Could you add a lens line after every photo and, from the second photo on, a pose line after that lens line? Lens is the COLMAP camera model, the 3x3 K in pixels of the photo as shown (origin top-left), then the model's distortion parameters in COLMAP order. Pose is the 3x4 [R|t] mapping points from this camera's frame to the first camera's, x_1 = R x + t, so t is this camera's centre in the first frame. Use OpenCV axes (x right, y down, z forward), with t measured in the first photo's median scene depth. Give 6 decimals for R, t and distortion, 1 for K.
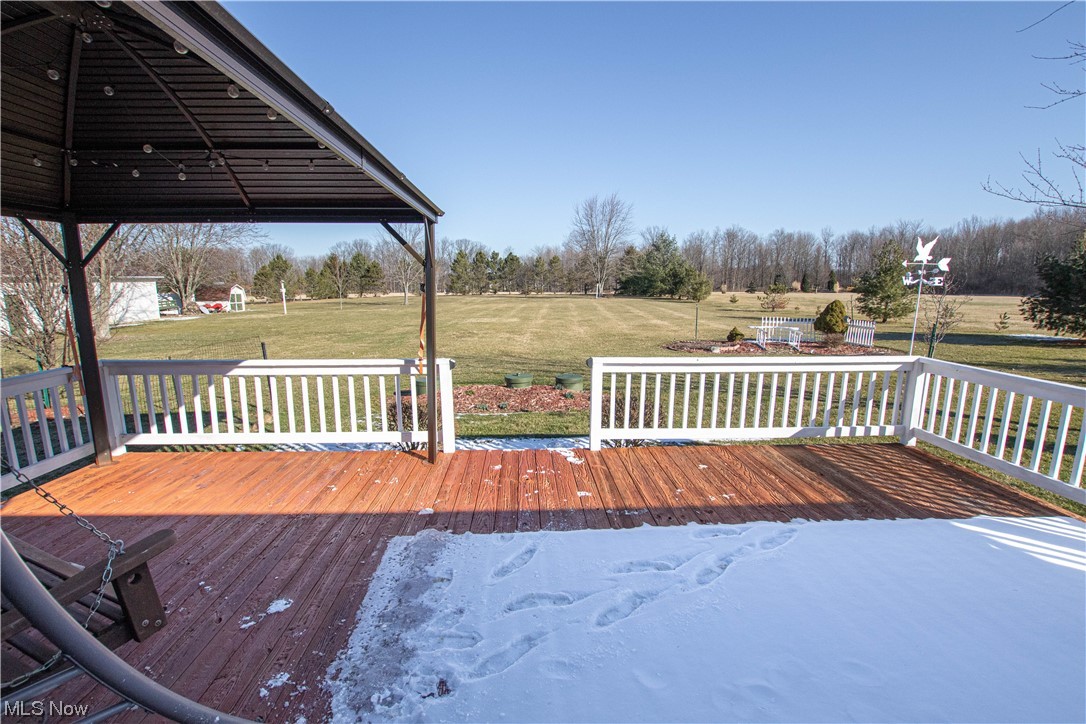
lens RADIAL K [[500.0, 0, 538.6], [0, 500.0, 375.3], [0, 0, 1]] dist [0.000091, -0.000117]
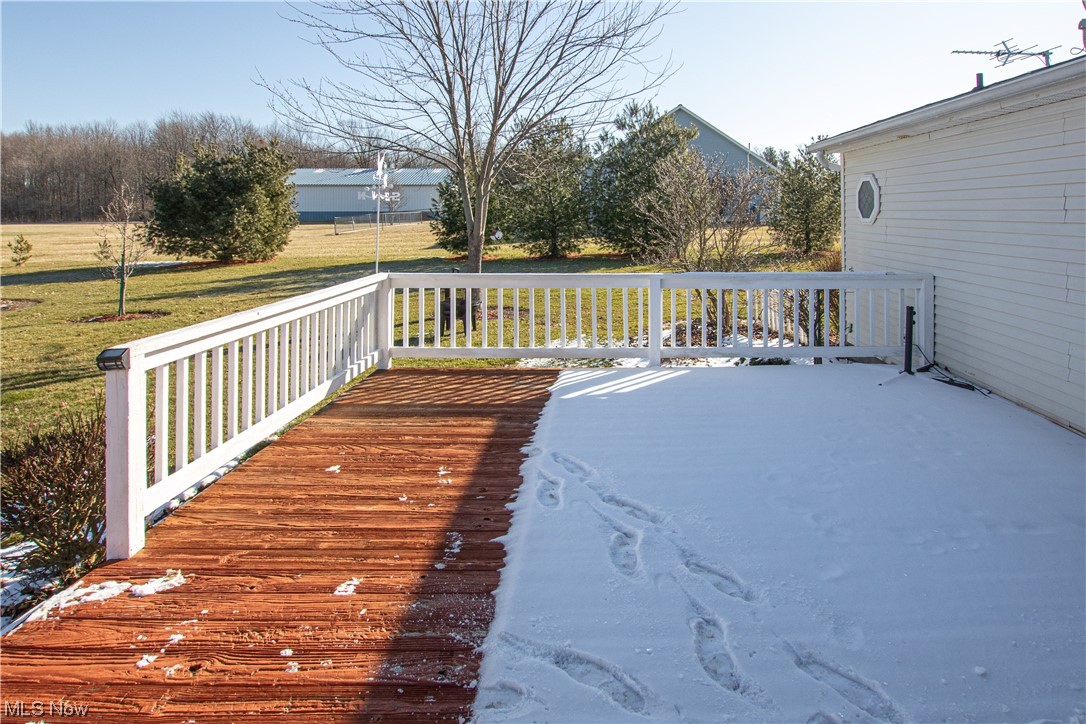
lens RADIAL K [[628.1, 0, 543.0], [0, 628.1, 362.0], [0, 0, 1]] dist [-0.034095, -0.000957]
pose [[0.046174, -0.231886, 0.971647, -0.584841], [0.173748, 0.959722, 0.220783, -0.118996], [-0.983707, 0.158627, 0.084603, 0.866023]]
